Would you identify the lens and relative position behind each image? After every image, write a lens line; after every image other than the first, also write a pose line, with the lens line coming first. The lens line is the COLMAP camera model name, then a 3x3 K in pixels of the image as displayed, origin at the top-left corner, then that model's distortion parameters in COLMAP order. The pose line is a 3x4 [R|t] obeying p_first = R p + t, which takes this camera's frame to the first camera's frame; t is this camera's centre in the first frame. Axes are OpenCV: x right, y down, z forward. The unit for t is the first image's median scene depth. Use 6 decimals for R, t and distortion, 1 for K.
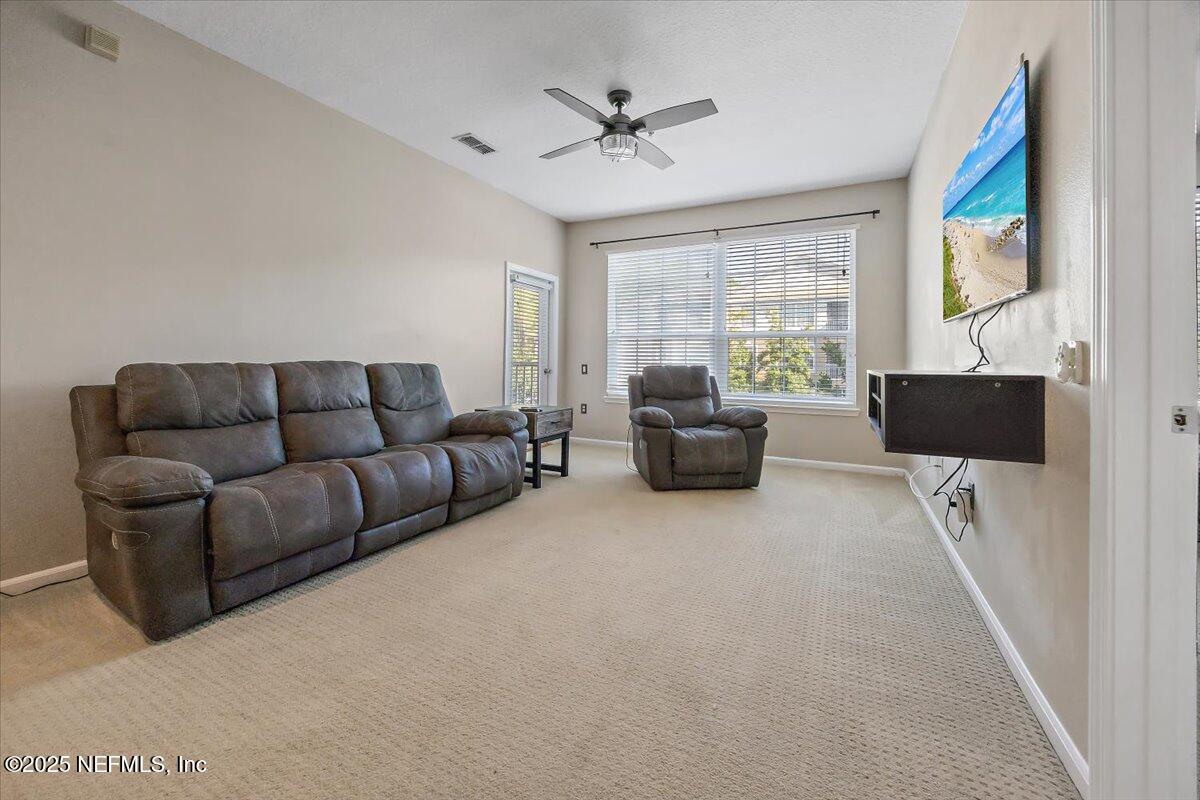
lens RADIAL K [[467.5, 0, 610.9], [0, 467.5, 363.6], [0, 0, 1]] dist [-0.001389, -0.000262]
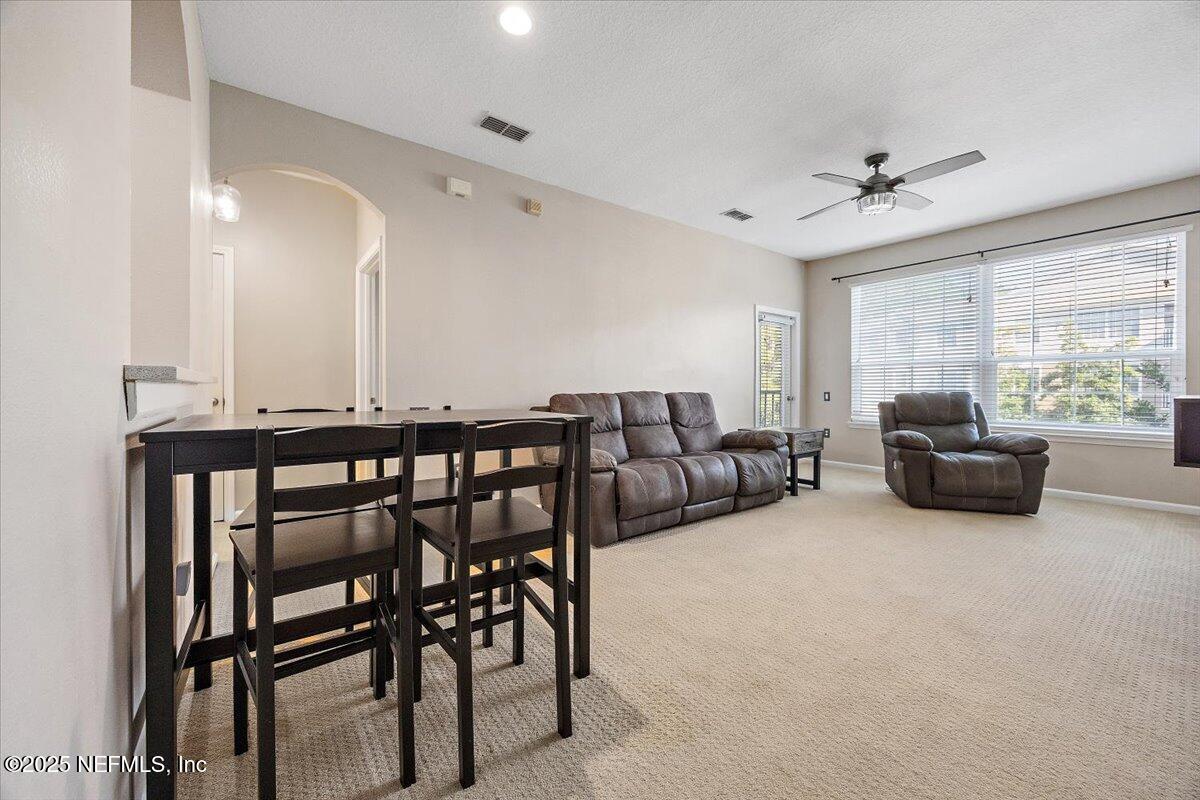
lens RADIAL K [[467.5, 0, 598.8], [0, 467.5, 394.9], [0, 0, 1]] dist [-0.001389, -0.000262]
pose [[0.897536, -0.005918, -0.440901, -0.081551], [0.008977, 0.999948, 0.004852, -0.002435], [0.440850, -0.008313, 0.897542, -0.299369]]
